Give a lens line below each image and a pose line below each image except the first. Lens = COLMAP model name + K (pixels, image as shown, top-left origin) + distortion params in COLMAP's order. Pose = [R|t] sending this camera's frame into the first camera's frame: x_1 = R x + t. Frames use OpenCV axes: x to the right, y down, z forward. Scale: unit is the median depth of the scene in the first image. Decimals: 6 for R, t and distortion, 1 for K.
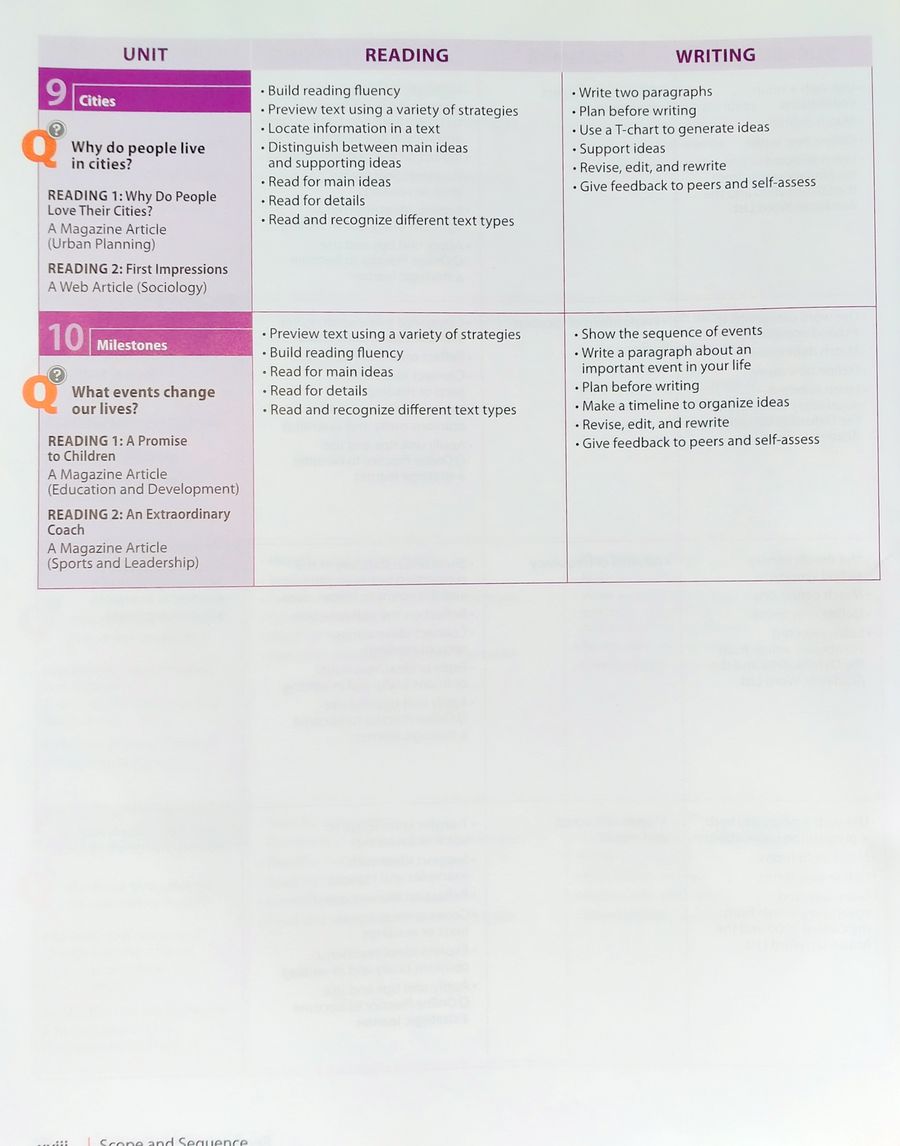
lens RADIAL K [[471.7, 0, 451.3], [0, 471.7, 573.2], [0, 0, 1]] dist [0.002116, 0.000023]
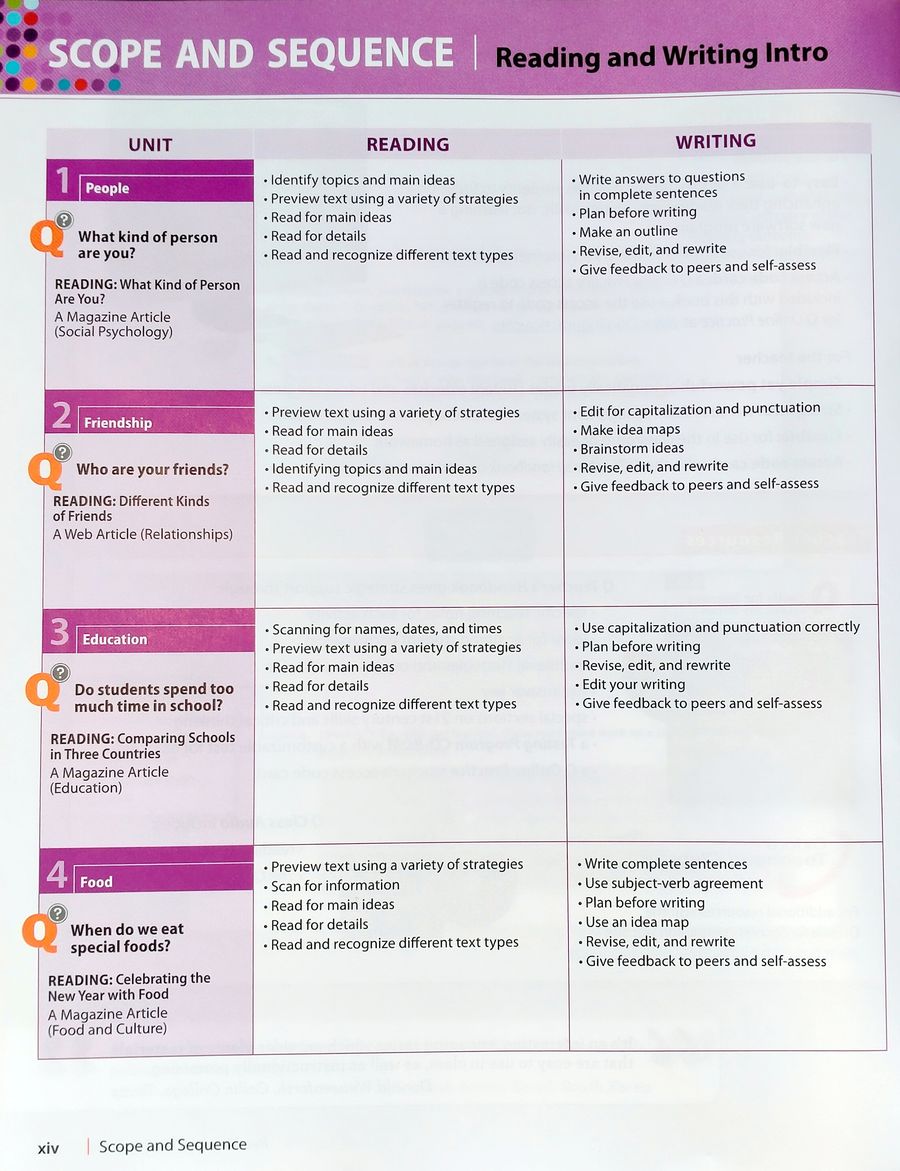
lens RADIAL K [[466.5, 0, 445.8], [0, 466.5, 593.2], [0, 0, 1]] dist [0.014043, -0.005356]
pose [[0.999953, 0.003461, -0.009085, -0.004224], [-0.003505, 0.999982, -0.004775, -0.503261], [0.009068, 0.004807, 0.999947, 0.004912]]
